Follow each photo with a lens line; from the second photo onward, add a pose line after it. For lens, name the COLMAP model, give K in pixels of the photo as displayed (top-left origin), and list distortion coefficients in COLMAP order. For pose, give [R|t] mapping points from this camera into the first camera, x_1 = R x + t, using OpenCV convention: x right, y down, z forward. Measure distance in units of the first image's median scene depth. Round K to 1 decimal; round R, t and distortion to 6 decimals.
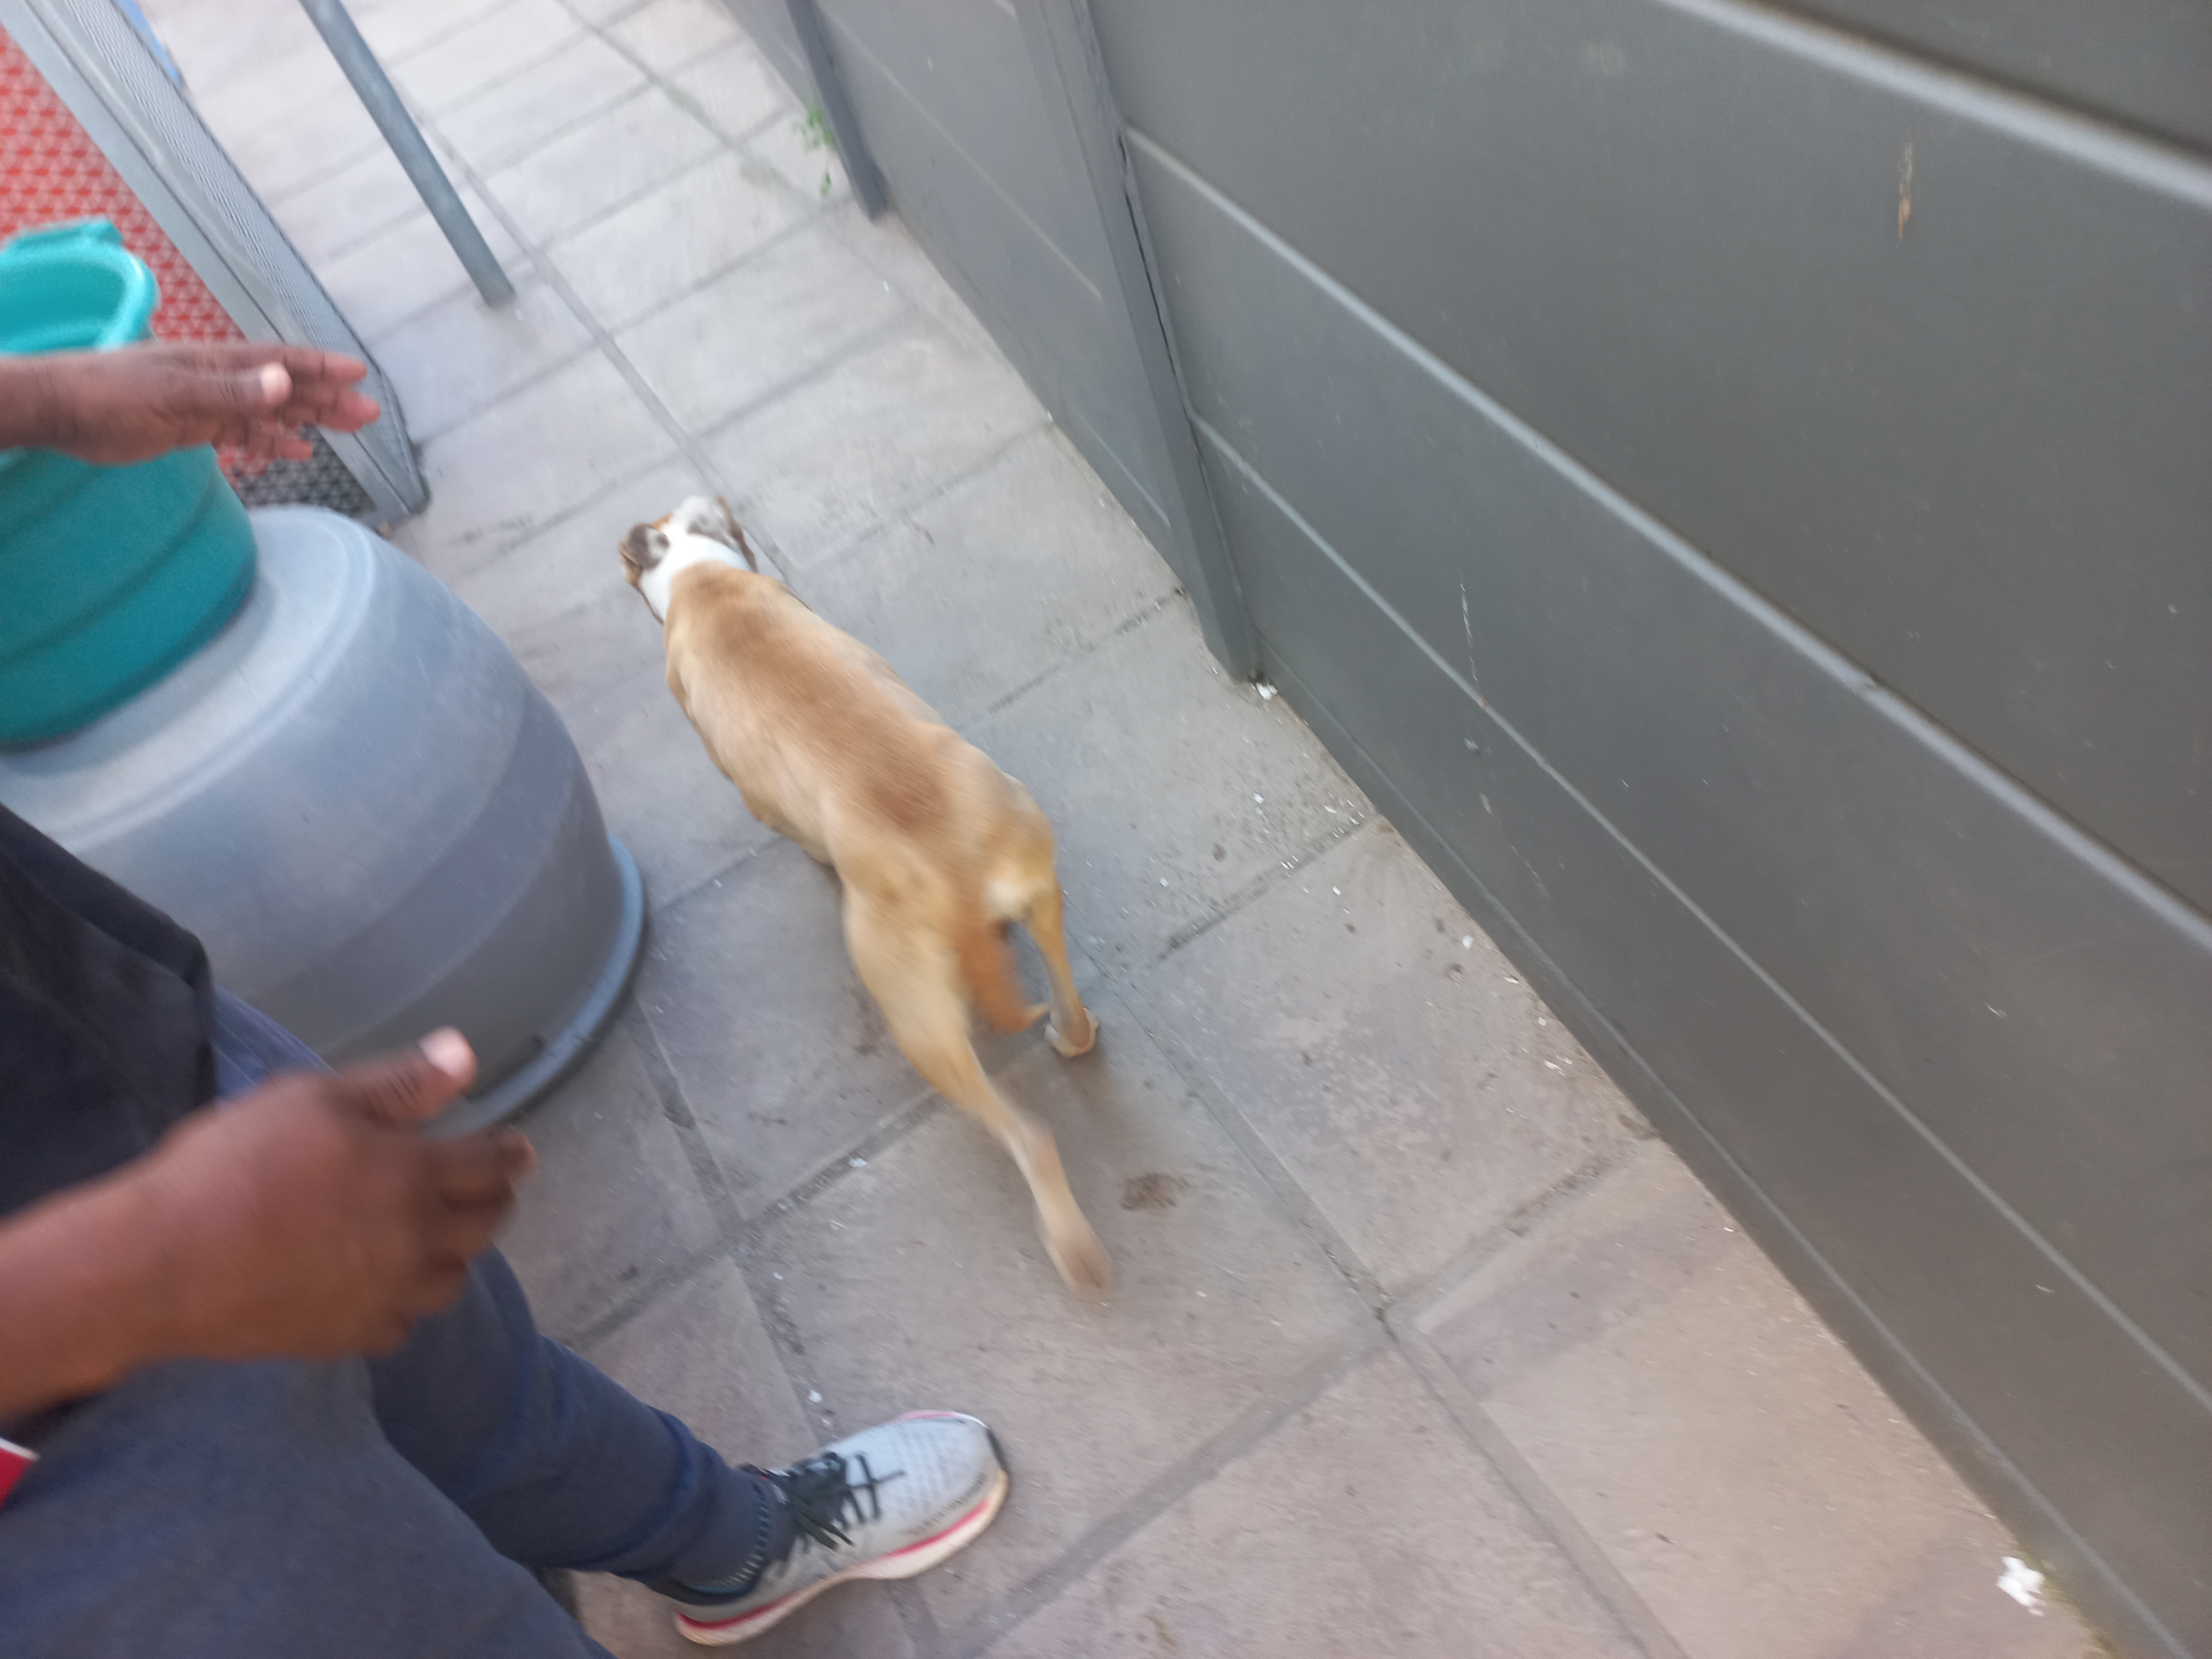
lens RADIAL K [[1604.0, 0, 1116.8], [0, 1604.0, 842.5], [0, 0, 1]] dist [0.046960, -0.025648]
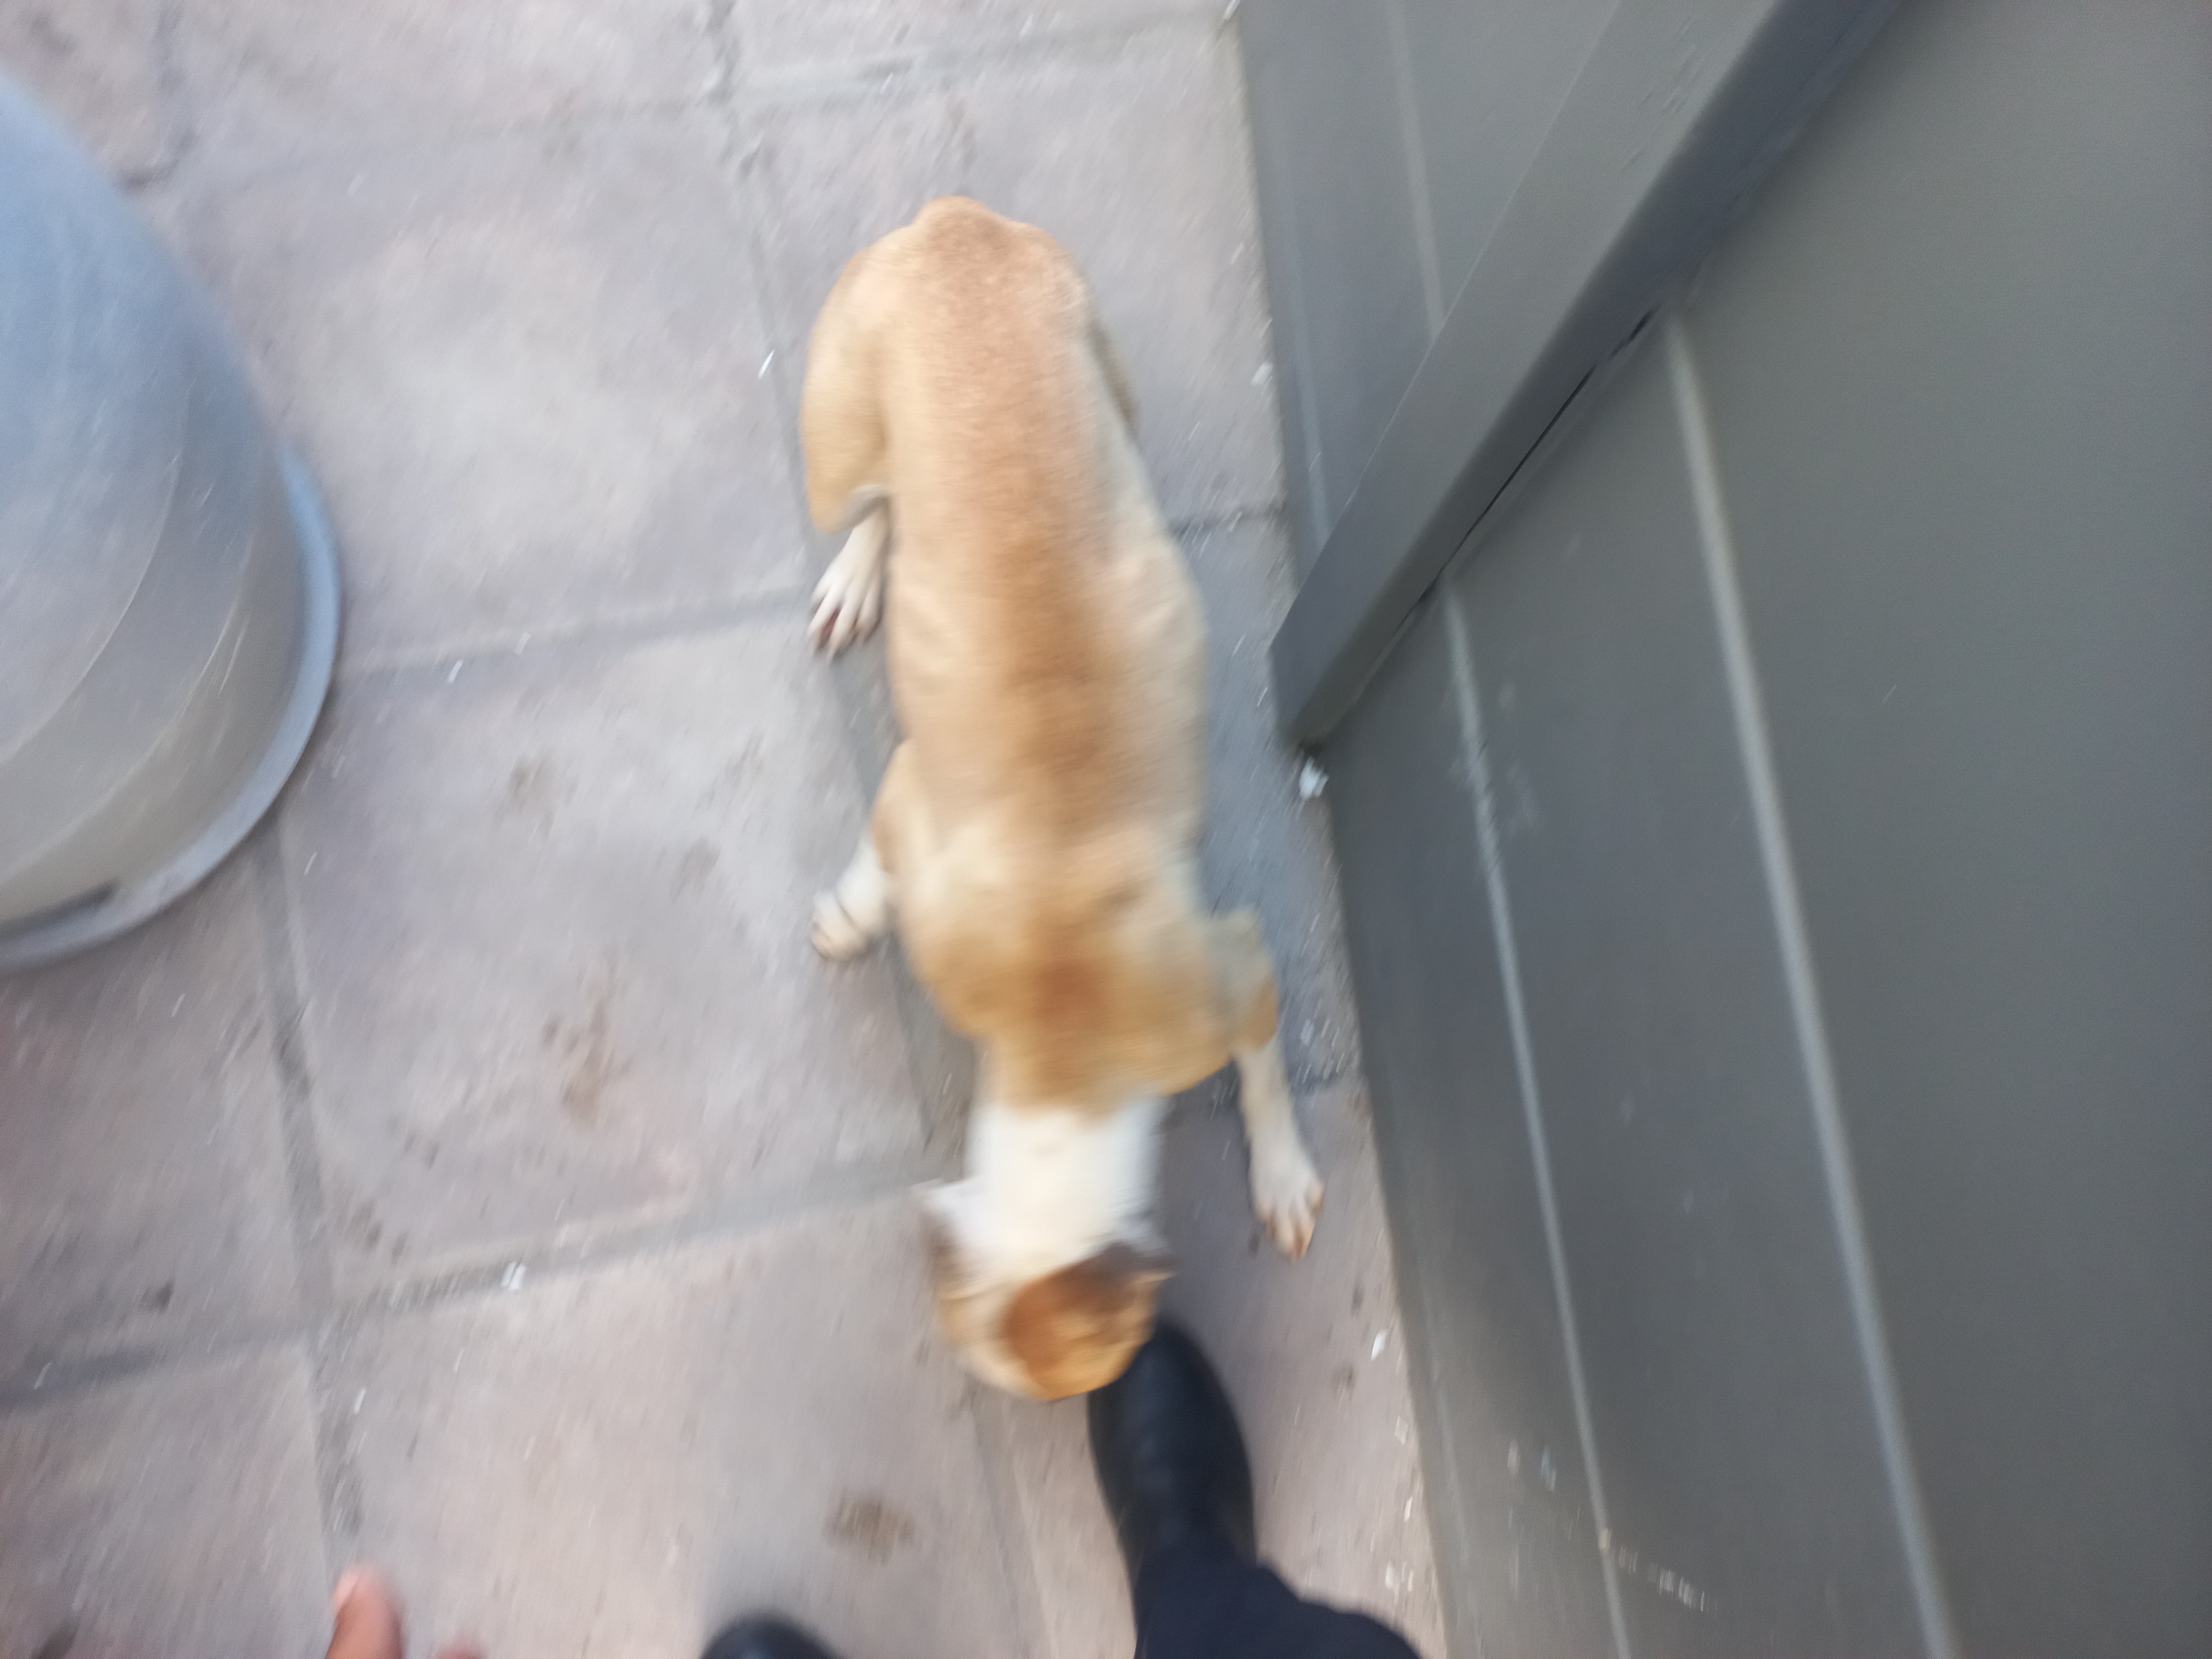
lens RADIAL K [[1604.0, 0, 1046.6], [0, 1604.0, 827.3], [0, 0, 1]] dist [0.046960, -0.025648]
pose [[0.898253, 0.373196, 0.232092, -0.181078], [-0.439307, 0.777232, 0.450465, -0.369655], [-0.012278, -0.506592, 0.862099, 0.449442]]
